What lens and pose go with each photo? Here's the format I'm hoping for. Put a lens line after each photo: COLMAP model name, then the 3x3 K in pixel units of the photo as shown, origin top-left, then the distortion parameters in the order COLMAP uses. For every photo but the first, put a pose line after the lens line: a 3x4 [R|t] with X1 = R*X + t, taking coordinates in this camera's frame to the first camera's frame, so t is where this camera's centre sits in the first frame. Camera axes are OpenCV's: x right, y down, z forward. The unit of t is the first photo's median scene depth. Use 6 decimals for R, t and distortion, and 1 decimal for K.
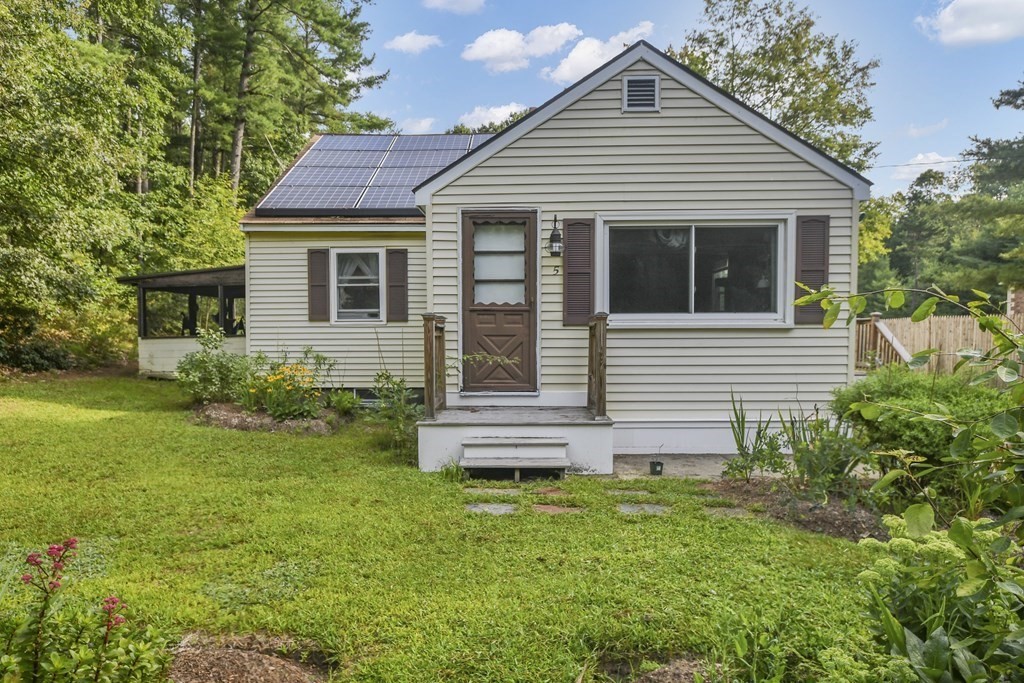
lens RADIAL K [[608.4, 0, 512.0], [0, 608.4, 341.5], [0, 0, 1]] dist [-0.002162, -0.001117]
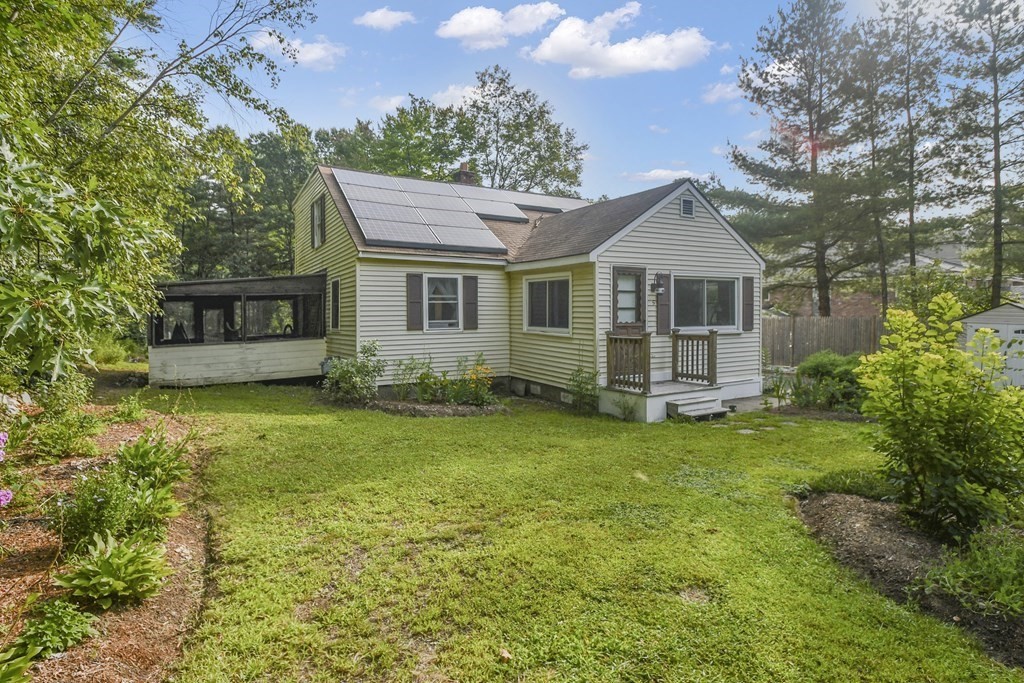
lens RADIAL K [[520.8, 0, 511.2], [0, 520.8, 307.1], [0, 0, 1]] dist [-0.000378, -0.000046]
pose [[0.851728, 0.002269, 0.523979, -1.029960], [0.016461, 0.999381, -0.031086, -0.063982], [-0.523725, 0.035102, 0.851164, -0.048014]]
